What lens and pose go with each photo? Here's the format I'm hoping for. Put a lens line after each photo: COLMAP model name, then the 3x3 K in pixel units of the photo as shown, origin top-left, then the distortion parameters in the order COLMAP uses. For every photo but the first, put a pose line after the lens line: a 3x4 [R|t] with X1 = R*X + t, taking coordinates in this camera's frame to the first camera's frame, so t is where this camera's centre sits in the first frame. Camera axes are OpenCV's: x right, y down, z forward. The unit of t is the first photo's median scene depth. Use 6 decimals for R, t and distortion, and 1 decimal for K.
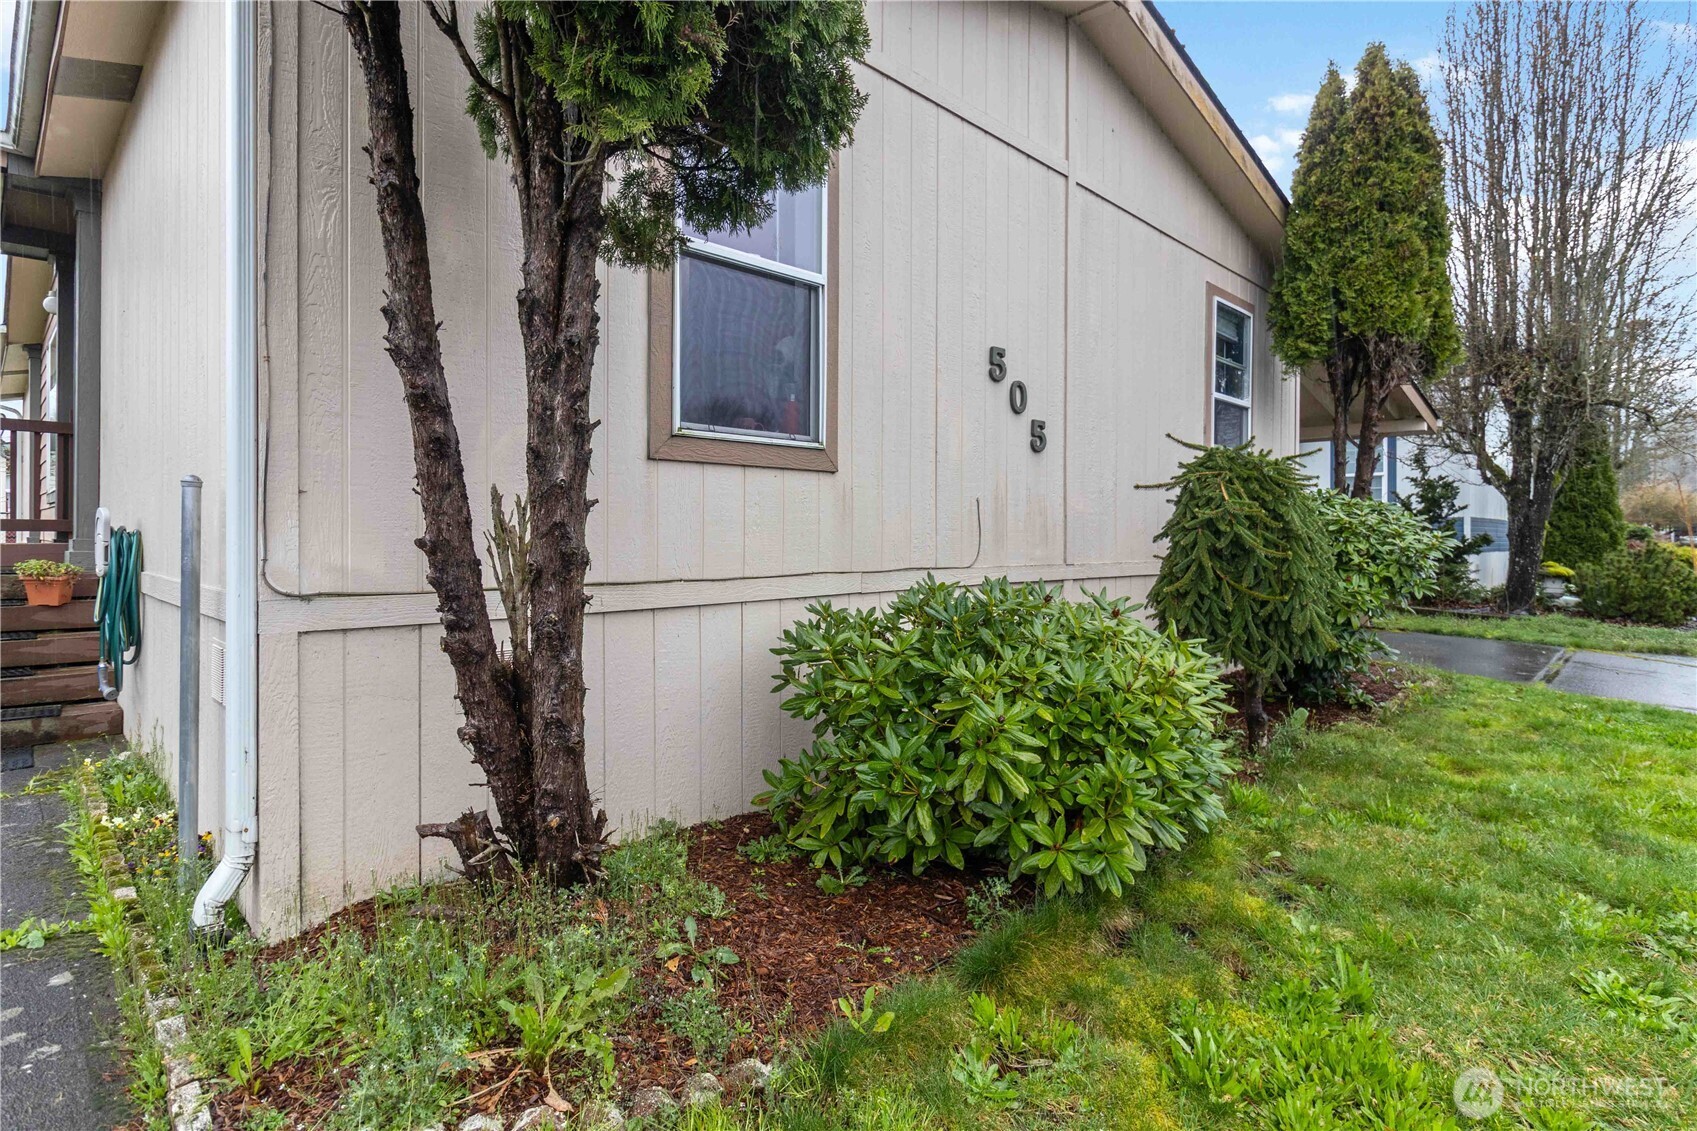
lens RADIAL K [[850.2, 0, 850.4], [0, 850.2, 543.7], [0, 0, 1]] dist [-0.001940, -0.001561]
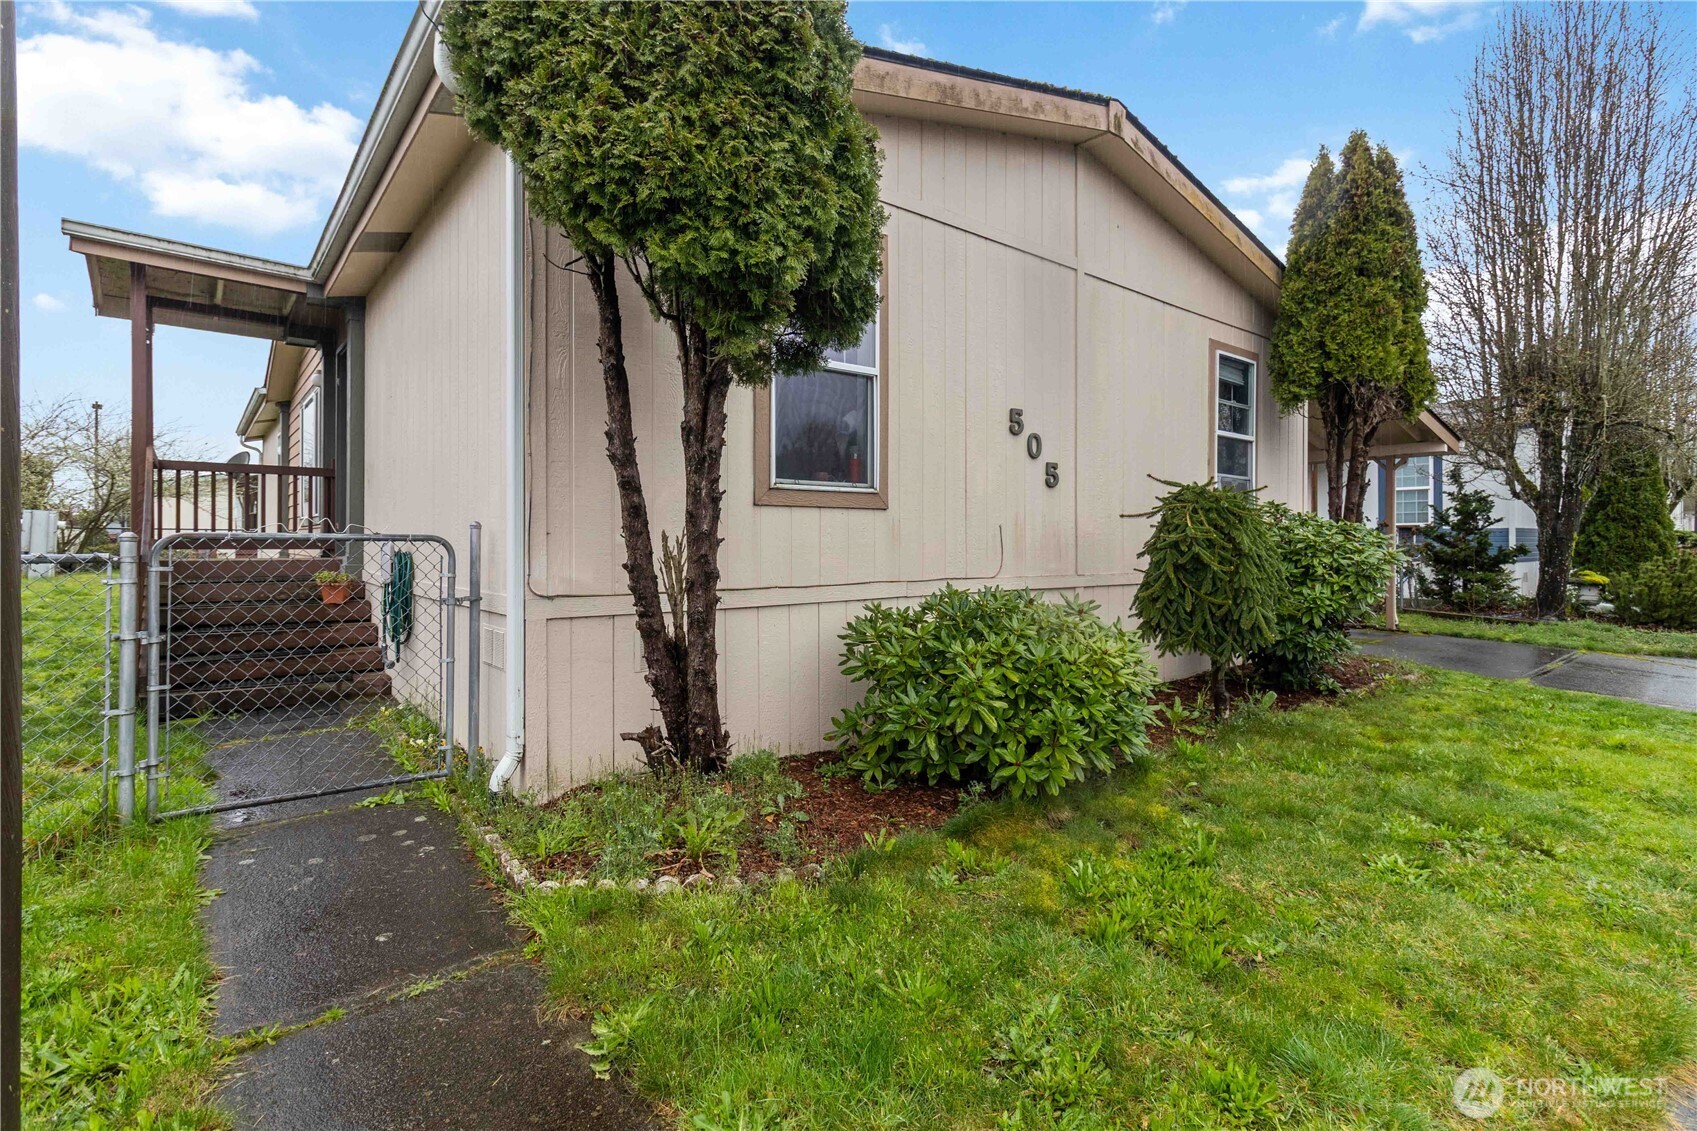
lens RADIAL K [[787.5, 0, 847.6], [0, 787.5, 553.2], [0, 0, 1]] dist [0.003315, 0.000819]
pose [[0.993513, -0.002256, -0.113697, 0.078268], [0.002465, 0.999996, 0.001703, -0.018150], [0.113693, -0.001972, 0.993514, -0.338921]]
